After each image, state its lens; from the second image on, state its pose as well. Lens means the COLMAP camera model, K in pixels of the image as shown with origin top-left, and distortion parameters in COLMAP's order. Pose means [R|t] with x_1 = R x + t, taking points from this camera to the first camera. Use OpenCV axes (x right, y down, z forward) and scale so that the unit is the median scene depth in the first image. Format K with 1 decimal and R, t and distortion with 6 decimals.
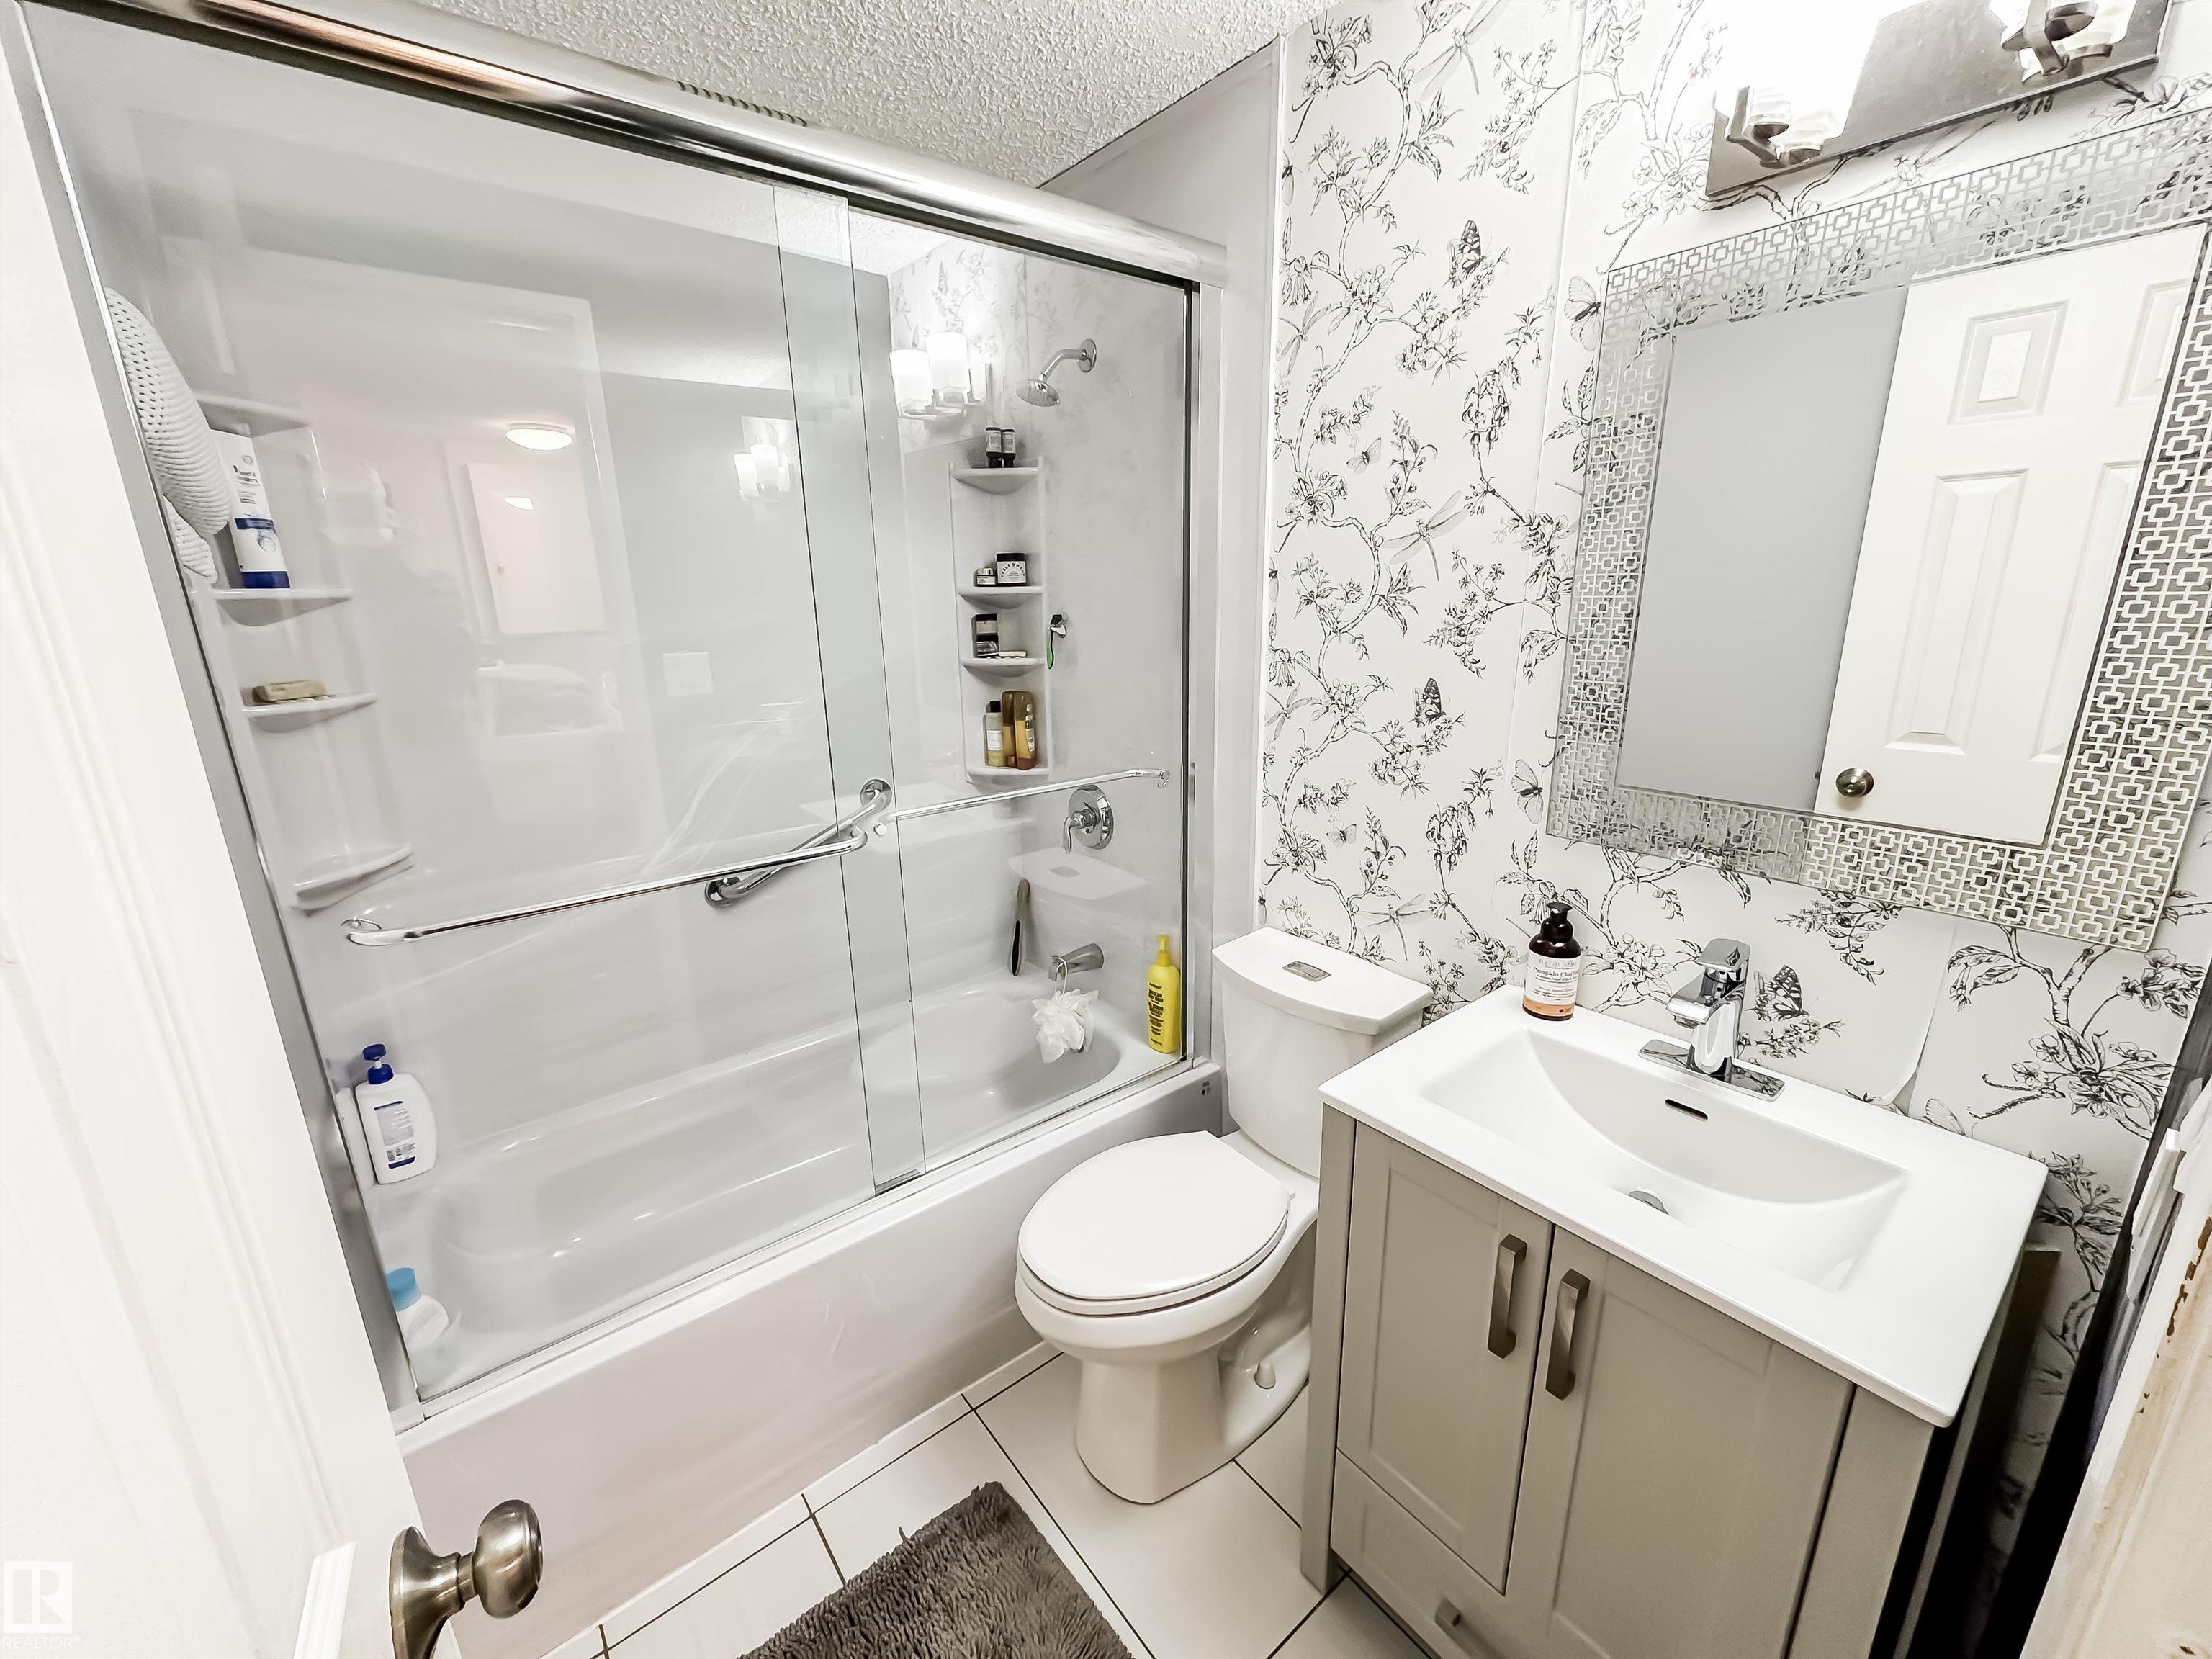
lens RADIAL K [[888.0, 0, 1106.0], [0, 888.0, 829.5], [0, 0, 1]] dist [-0.000110, -0.000780]
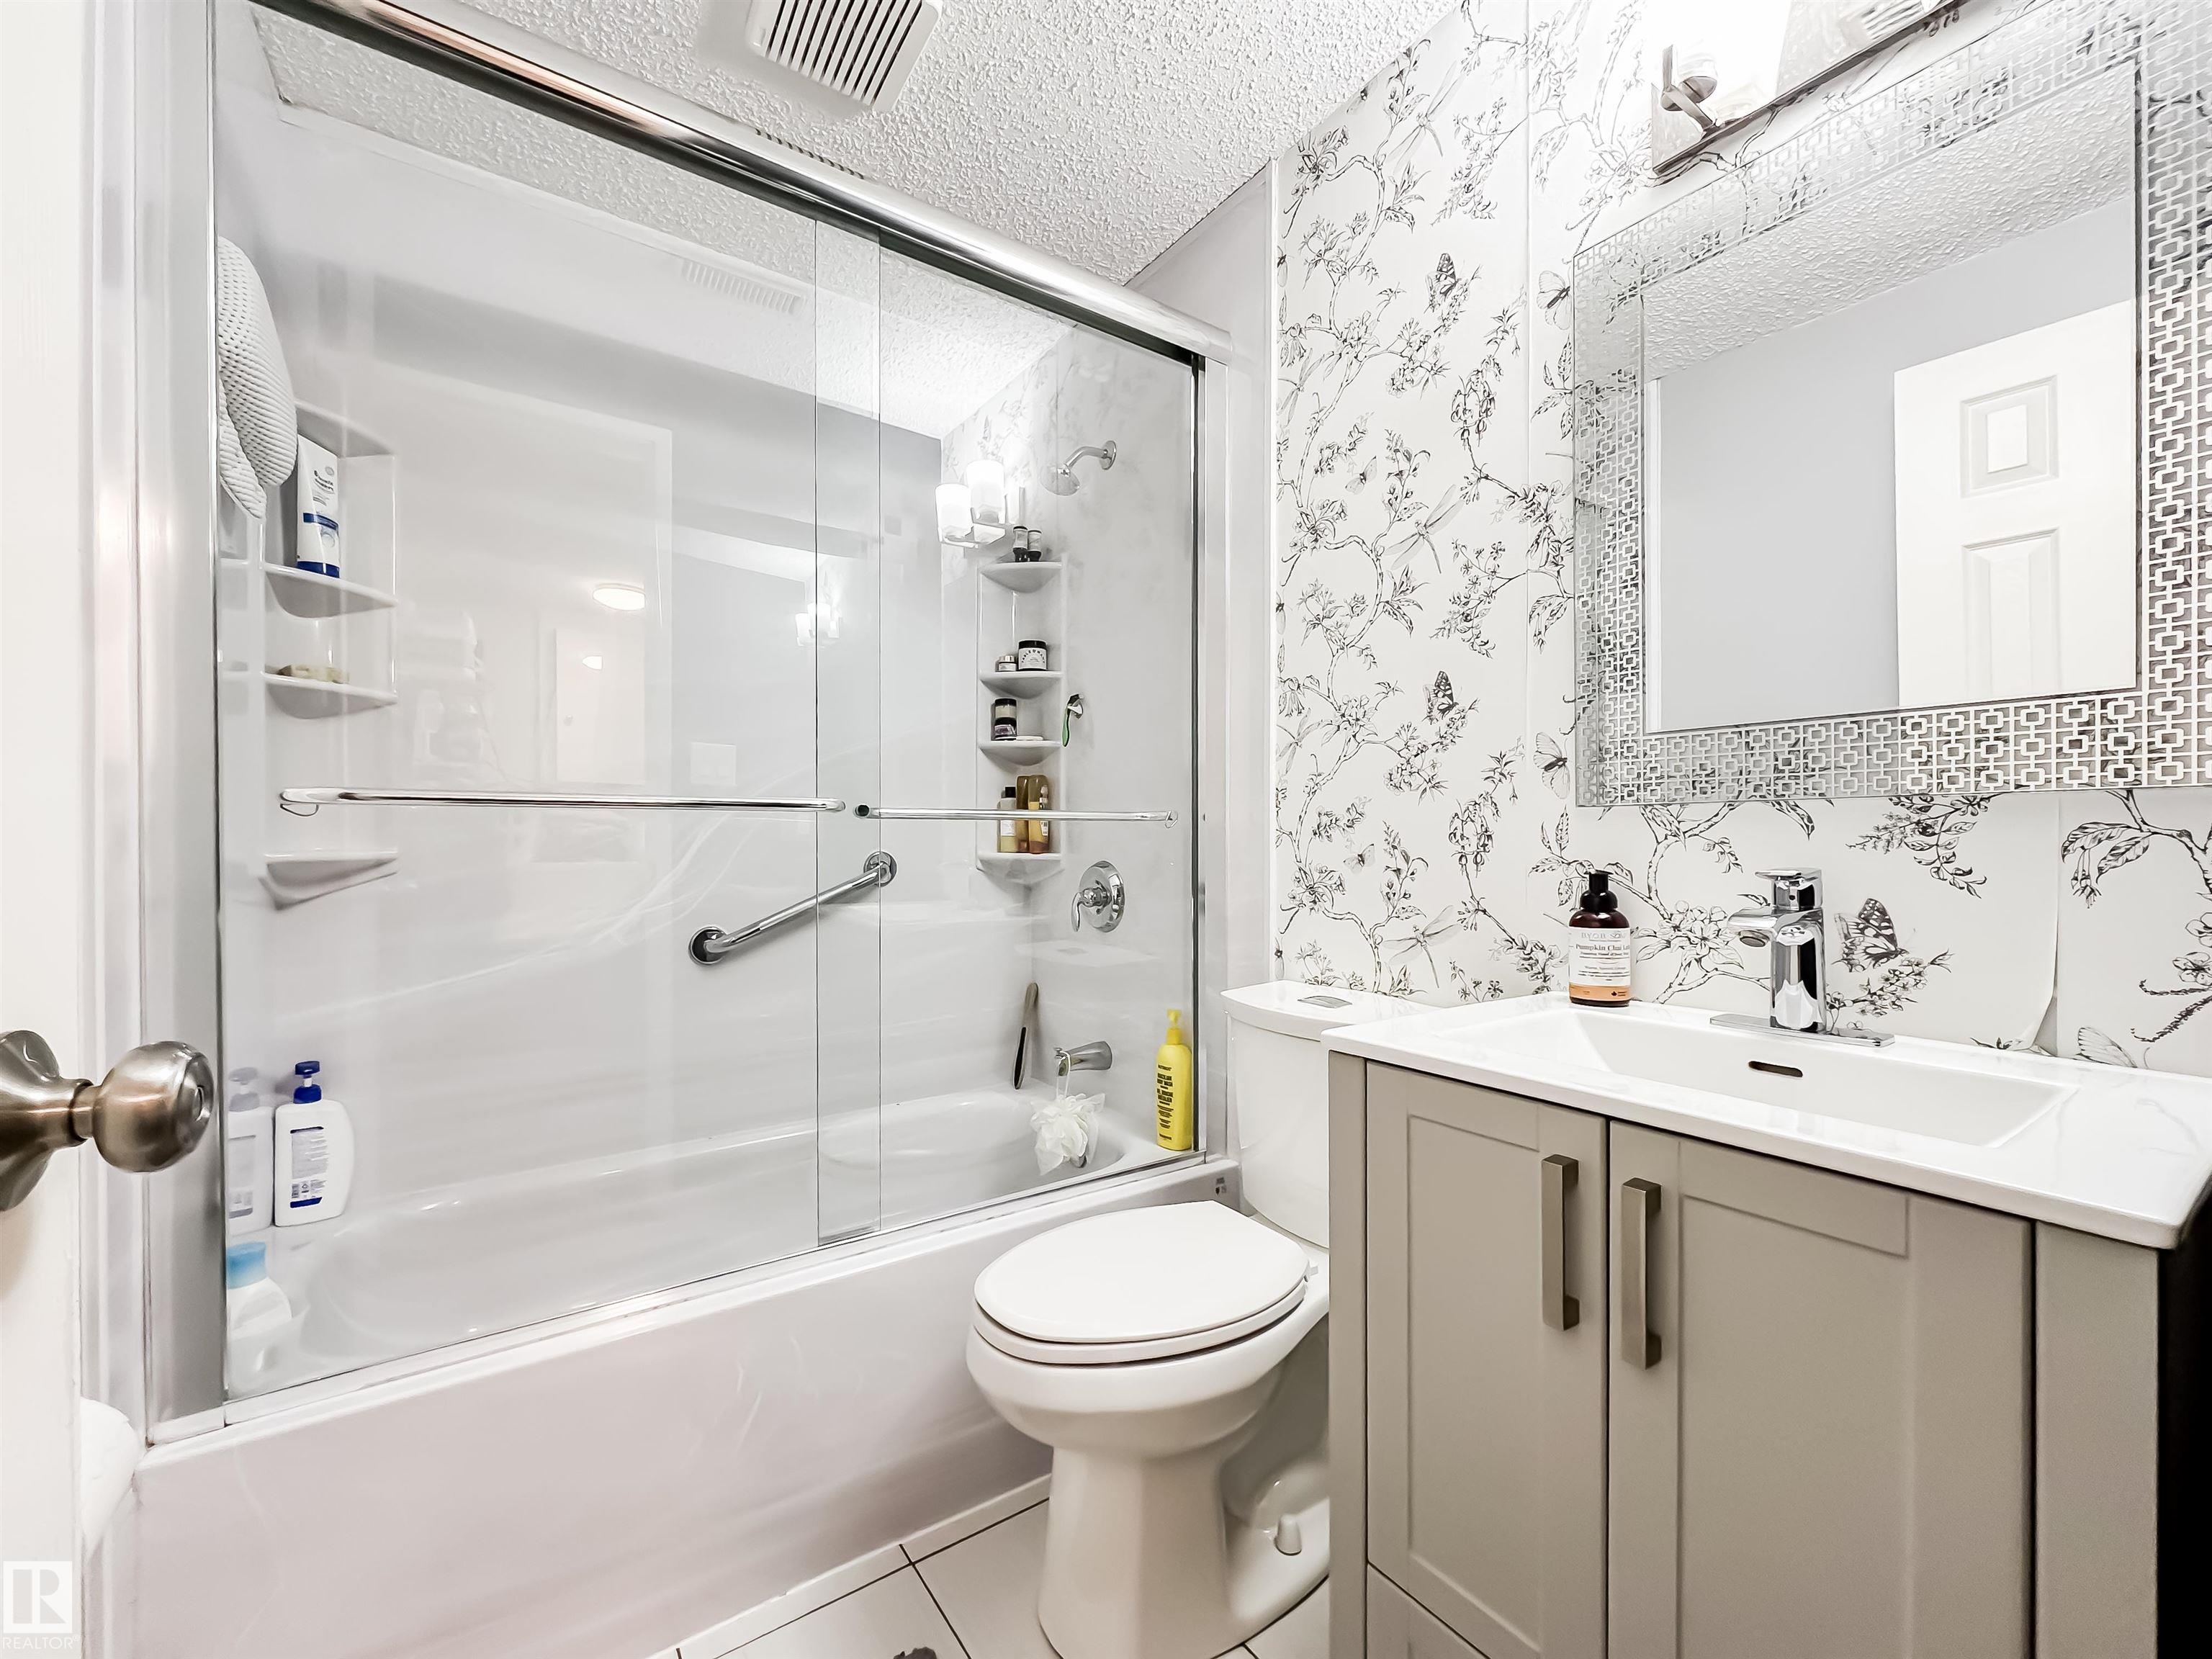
lens RADIAL K [[905.1, 0, 1104.7], [0, 905.1, 840.1], [0, 0, 1]] dist [-0.001116, -0.000103]
pose [[0.998124, 0.017227, -0.058760, 0.062208], [-0.031940, 0.965196, -0.259572, 0.267054], [0.052243, 0.260961, 0.963935, 0.082289]]
